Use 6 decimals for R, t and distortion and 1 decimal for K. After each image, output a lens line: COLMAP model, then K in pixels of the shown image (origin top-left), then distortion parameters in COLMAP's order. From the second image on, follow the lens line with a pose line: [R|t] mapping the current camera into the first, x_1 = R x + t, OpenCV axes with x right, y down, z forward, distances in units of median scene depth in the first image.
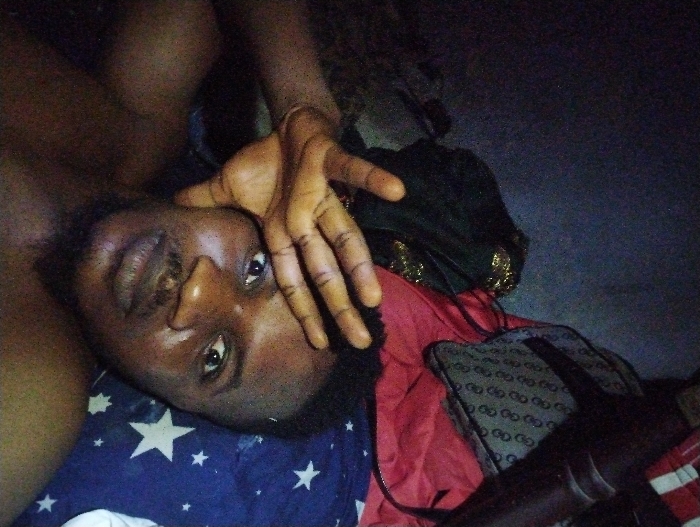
lens RADIAL K [[529.7, 0, 354.4], [0, 529.7, 257.3], [0, 0, 1]] dist [0.010495, -0.021683]
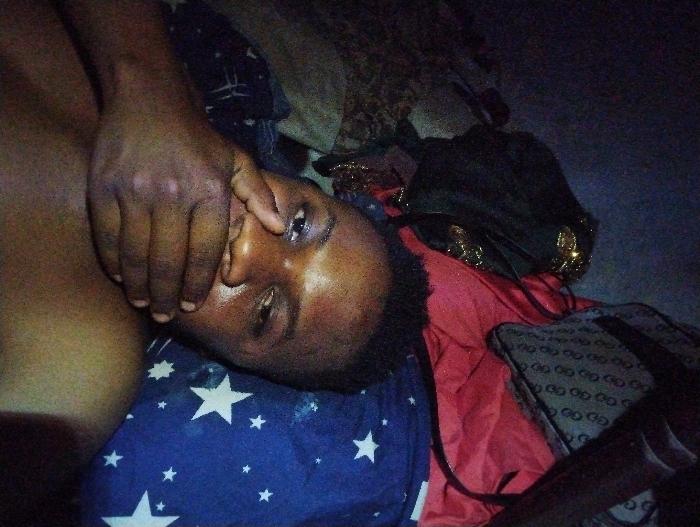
lens RADIAL K [[529.7, 0, 347.4], [0, 529.7, 260.3], [0, 0, 1]] dist [0.010495, -0.021683]
pose [[0.988636, -0.045308, -0.143341, 0.028339], [0.041544, 0.998711, -0.029148, 0.067717], [0.144477, 0.022862, 0.989244, 0.000918]]
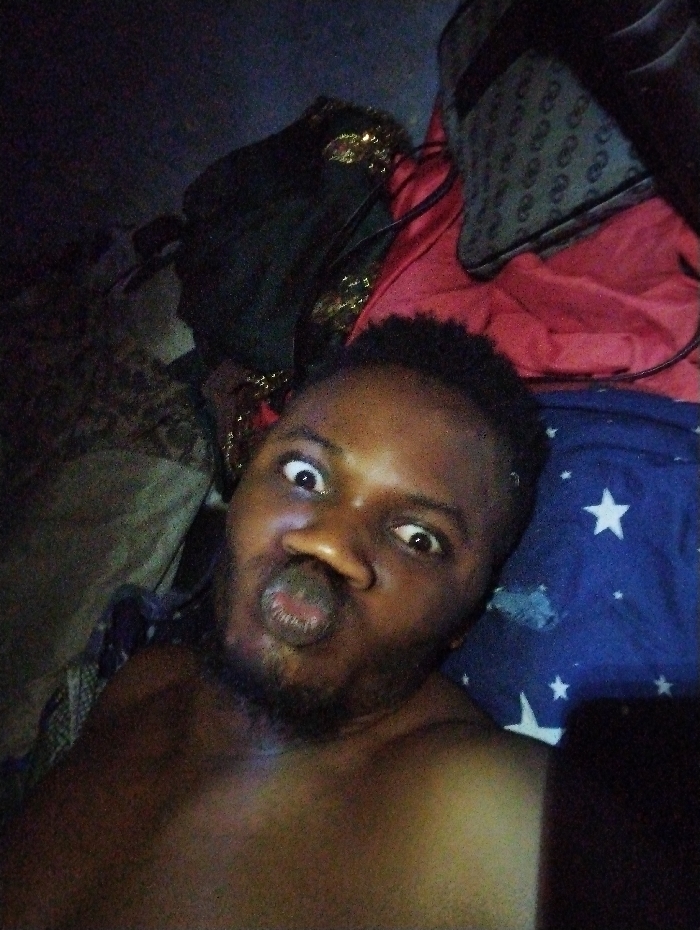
lens RADIAL K [[703.8, 0, 348.3], [0, 703.8, 472.9], [0, 0, 1]] dist [0.010495, -0.021683]
pose [[-0.006606, -0.975535, -0.219745, 0.104013], [0.997693, 0.008419, -0.067367, 0.096231], [0.067569, -0.219683, 0.973228, 0.090141]]
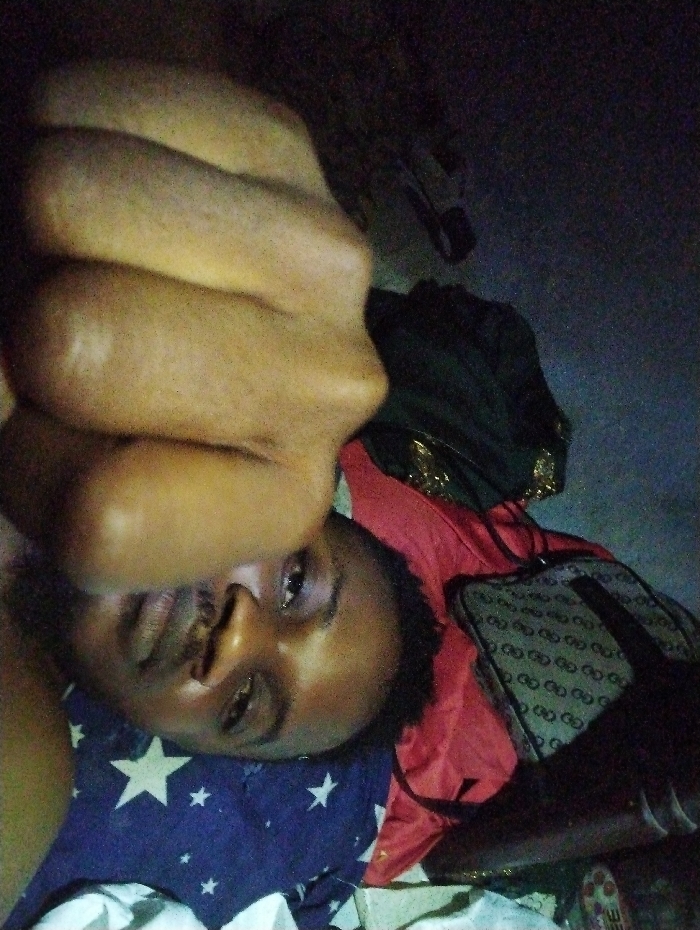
lens RADIAL K [[703.8, 0, 371.1], [0, 703.8, 470.0], [0, 0, 1]] dist [0.010495, -0.021683]
pose [[0.992758, 0.036410, 0.114477, -0.118504], [-0.054779, 0.985324, 0.161667, -0.183934], [-0.106911, -0.166767, 0.980183, 0.024597]]
